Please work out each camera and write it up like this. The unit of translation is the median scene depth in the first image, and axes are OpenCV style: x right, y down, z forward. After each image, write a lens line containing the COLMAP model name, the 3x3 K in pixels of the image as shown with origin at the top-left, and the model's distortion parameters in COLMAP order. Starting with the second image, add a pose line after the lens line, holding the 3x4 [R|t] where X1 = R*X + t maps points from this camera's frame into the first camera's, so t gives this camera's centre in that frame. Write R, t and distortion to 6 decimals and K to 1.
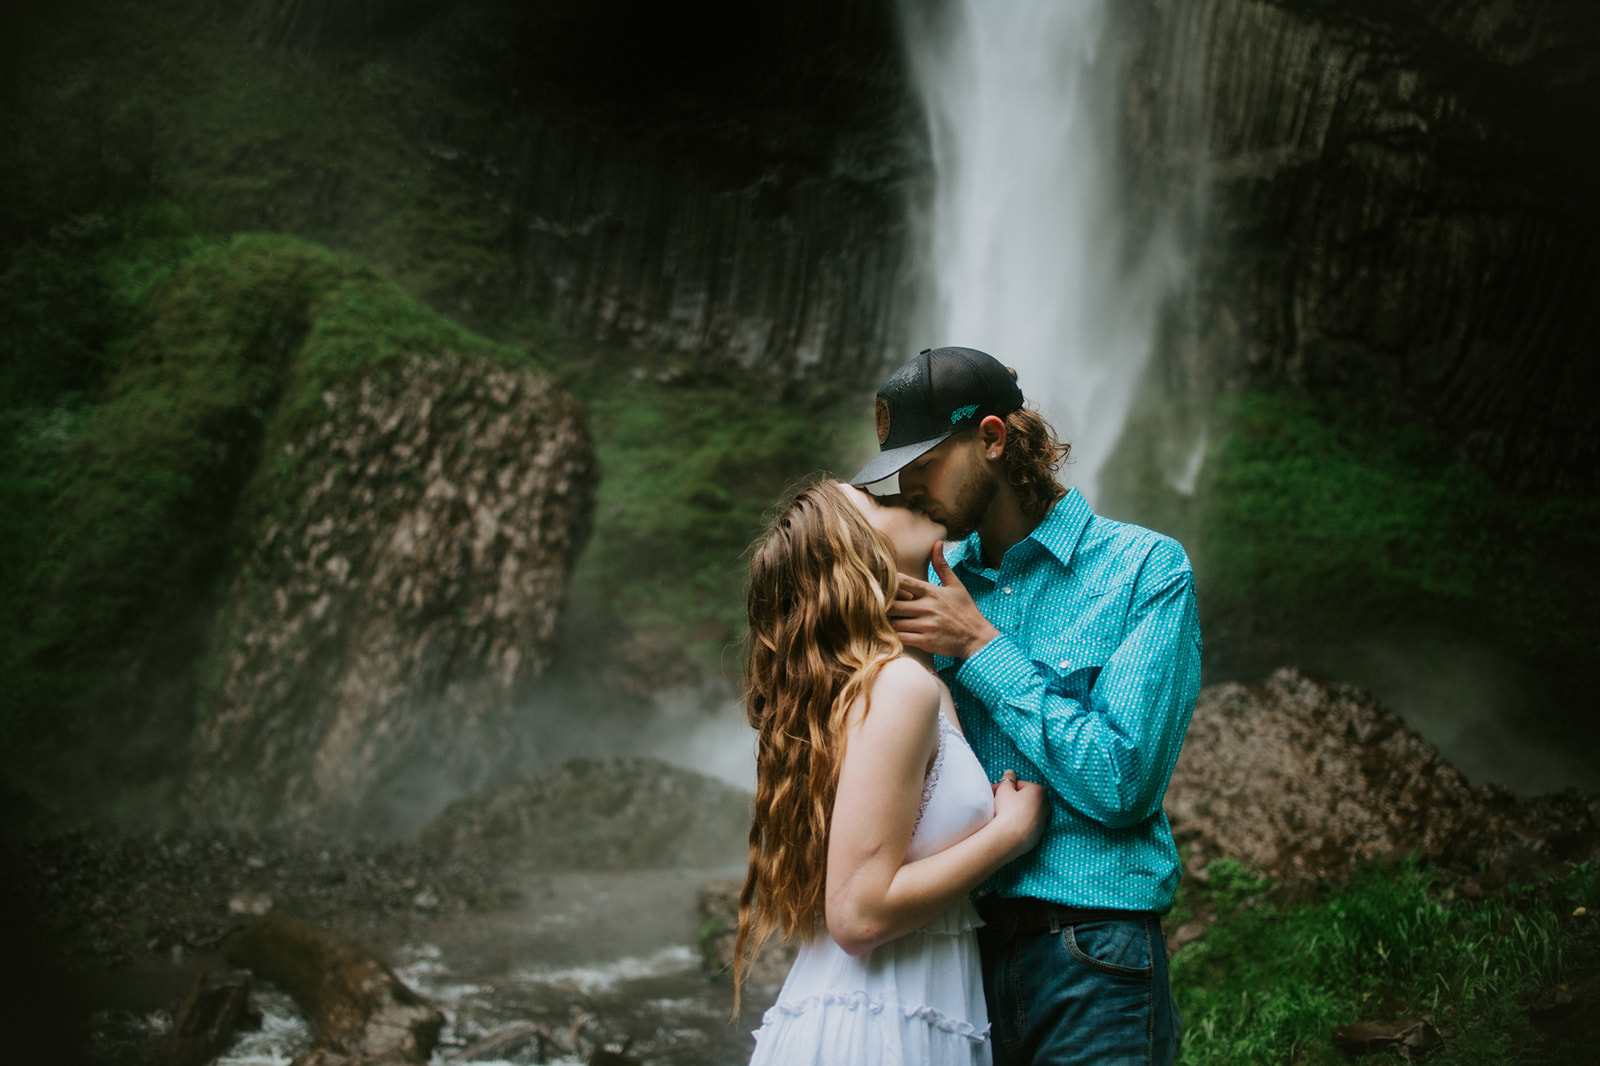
lens RADIAL K [[1629.9, 0, 797.9], [0, 1629.9, 538.3], [0, 0, 1]] dist [-0.133140, 0.000000]
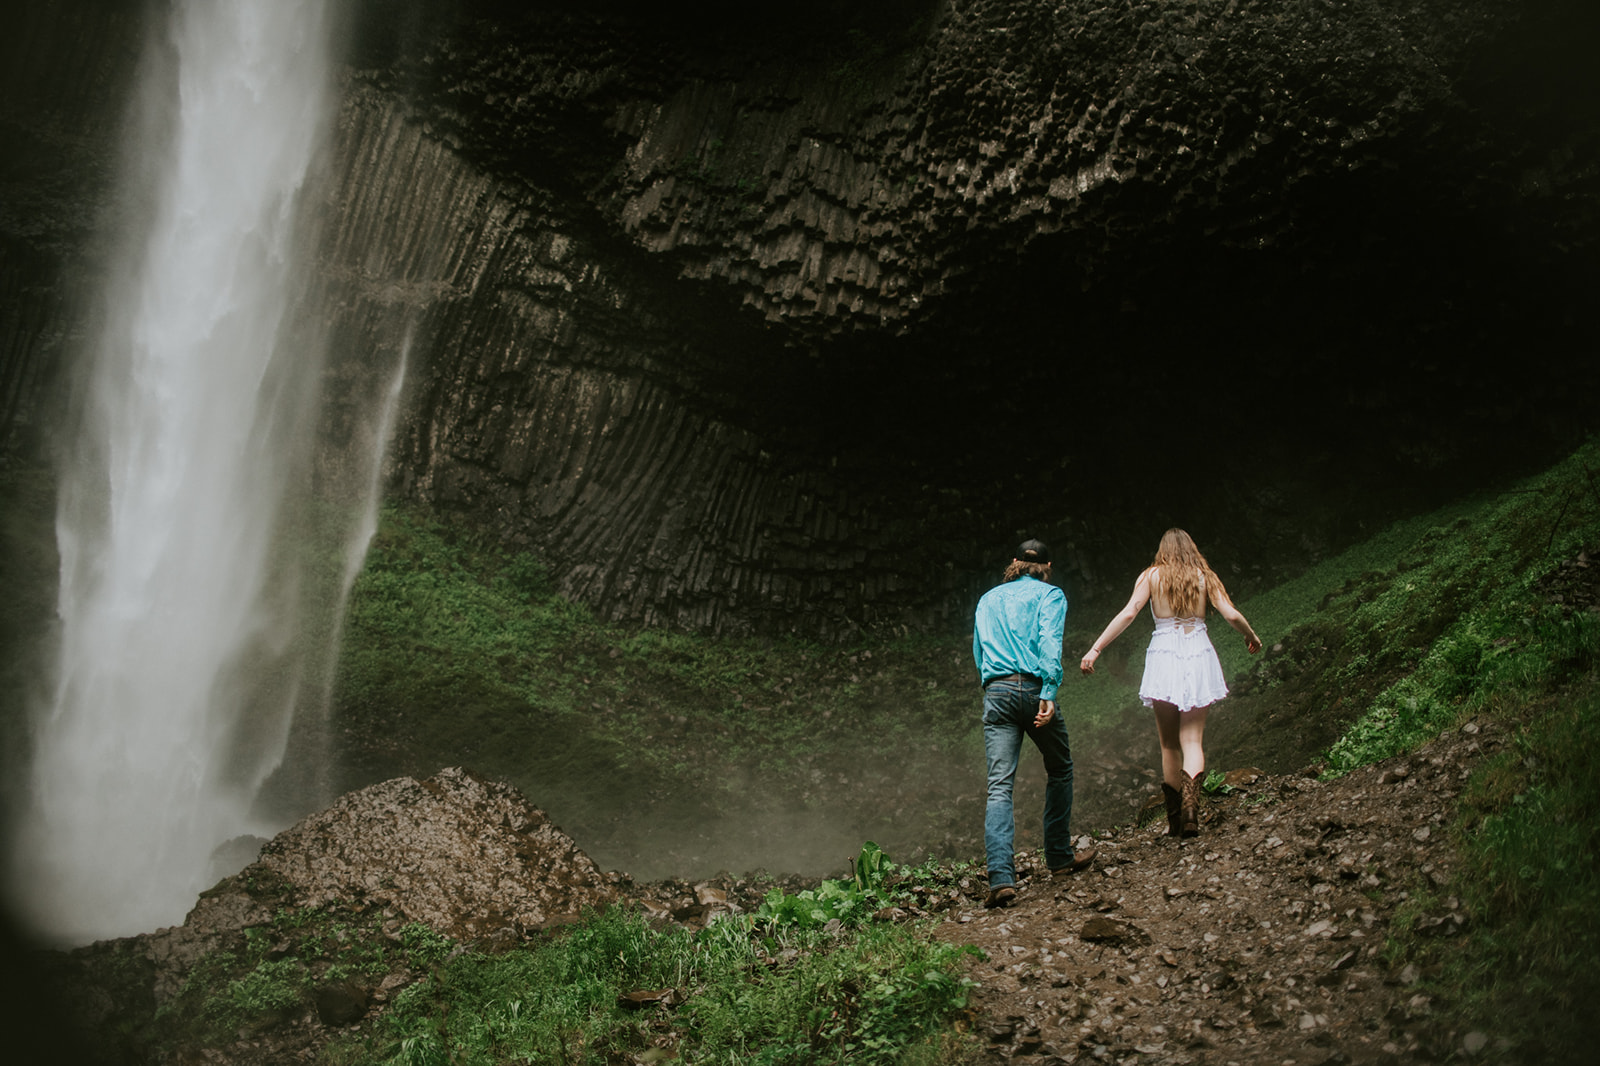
lens RADIAL K [[1629.9, 0, 810.4], [0, 1629.9, 525.8], [0, 0, 1]] dist [-0.133140, 0.000000]
pose [[0.841357, 0.121394, 0.526671, -0.044528], [-0.084610, 0.992019, -0.093490, -0.001932], [-0.533816, 0.034097, 0.844913, -0.051429]]
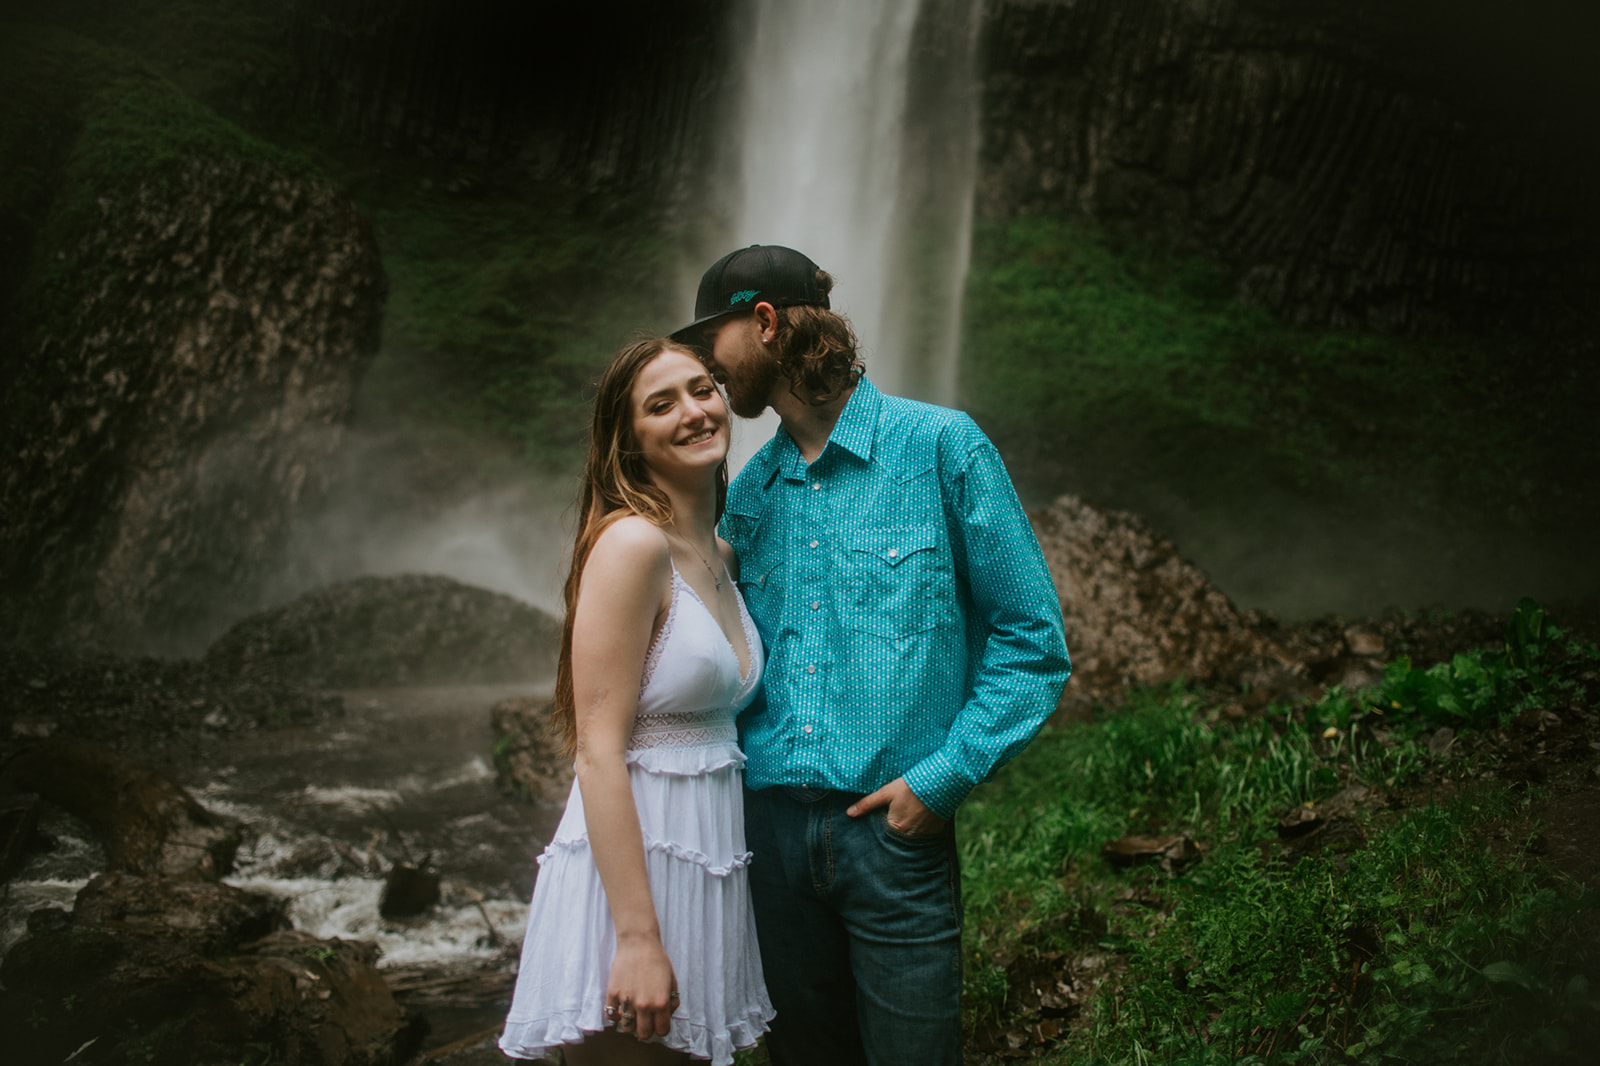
lens RADIAL K [[1629.9, 0, 807.4], [0, 1629.9, 545.3], [0, 0, 1]] dist [-0.133140, 0.000000]
pose [[0.990827, 0.006198, 0.134994, -0.001256], [-0.021929, 0.993081, 0.115362, -0.001616], [-0.133345, -0.117264, 0.984108, -0.003514]]
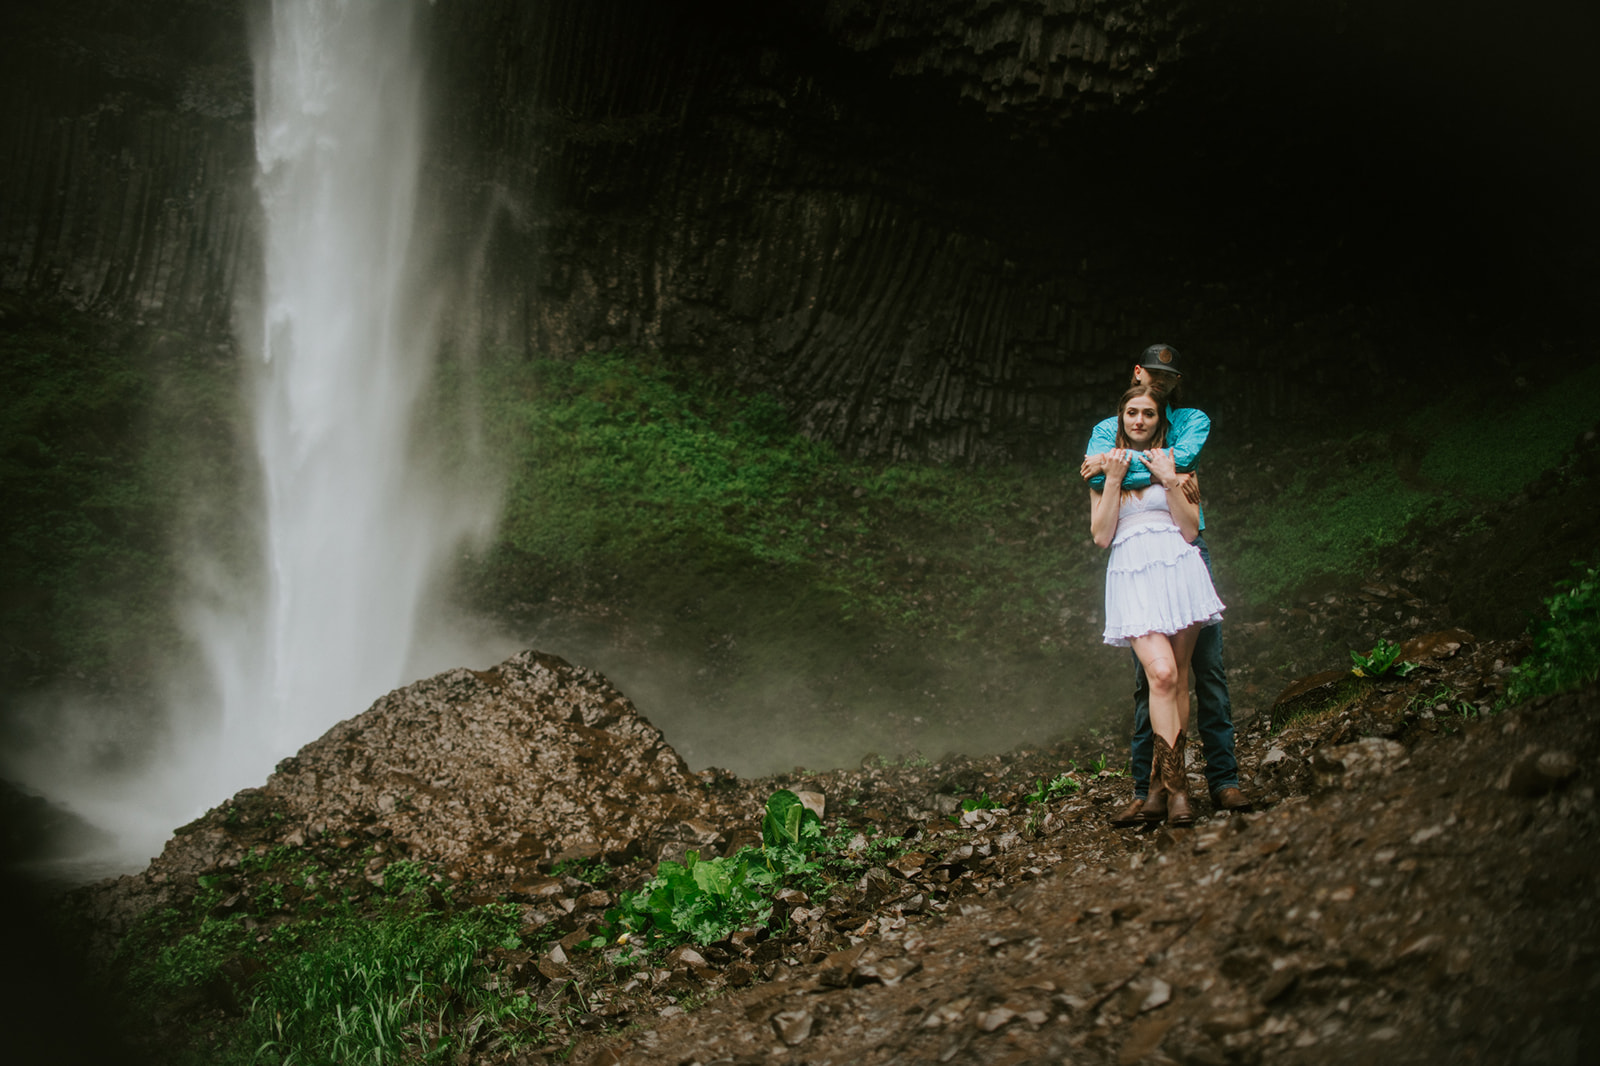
lens RADIAL K [[1629.9, 0, 813.9], [0, 1629.9, 534.1], [0, 0, 1]] dist [-0.133140, 0.000000]
pose [[0.933598, 0.004769, 0.358291, 0.044881], [-0.014155, 0.999622, 0.023578, -0.006116], [-0.358043, -0.027084, 0.933312, 0.007846]]
